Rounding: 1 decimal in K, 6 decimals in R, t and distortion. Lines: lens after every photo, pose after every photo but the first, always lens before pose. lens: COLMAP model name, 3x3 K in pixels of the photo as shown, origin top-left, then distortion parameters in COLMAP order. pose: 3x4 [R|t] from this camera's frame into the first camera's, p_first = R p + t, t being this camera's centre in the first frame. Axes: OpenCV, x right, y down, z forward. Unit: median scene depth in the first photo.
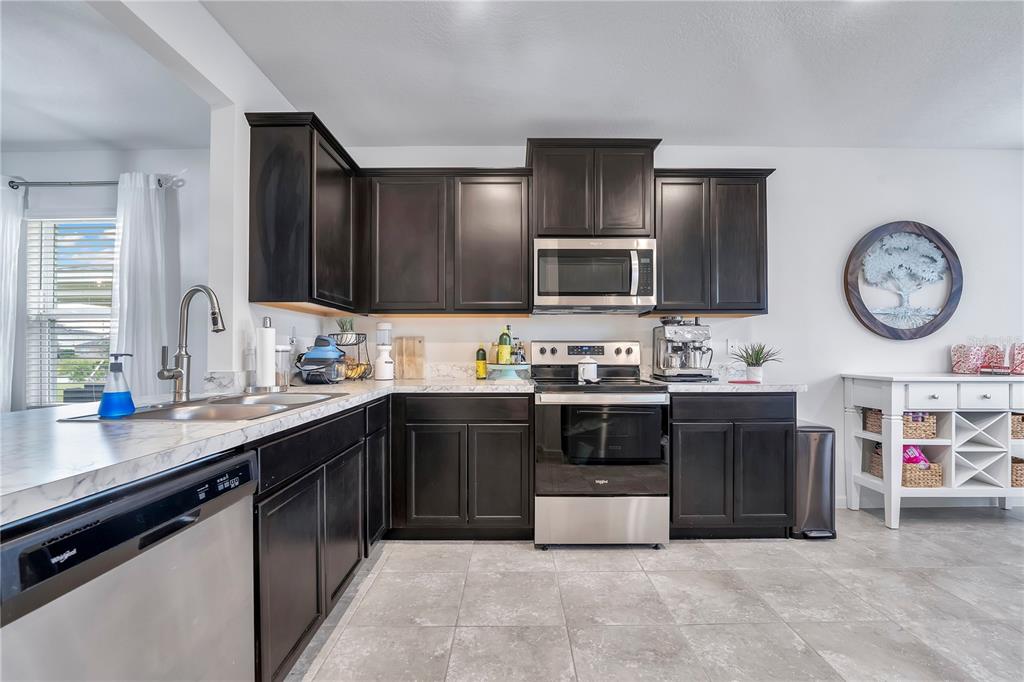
lens RADIAL K [[435.0, 0, 521.4], [0, 435.0, 356.9], [0, 0, 1]] dist [-0.024550, 0.002980]
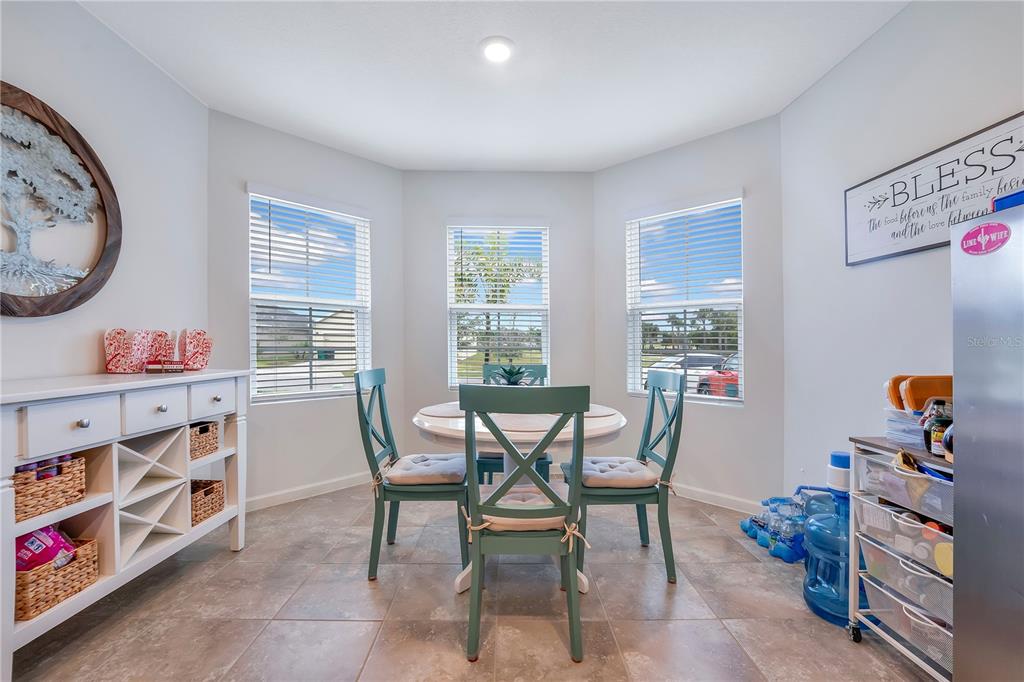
lens RADIAL K [[435.0, 0, 515.0], [0, 435.0, 345.0], [0, 0, 1]] dist [-0.024550, 0.002980]
pose [[-0.010090, -0.000892, 0.999949, 0.419219], [0.004090, 0.999991, 0.000934, -0.003070], [-0.999941, 0.004099, -0.010086, 0.448580]]
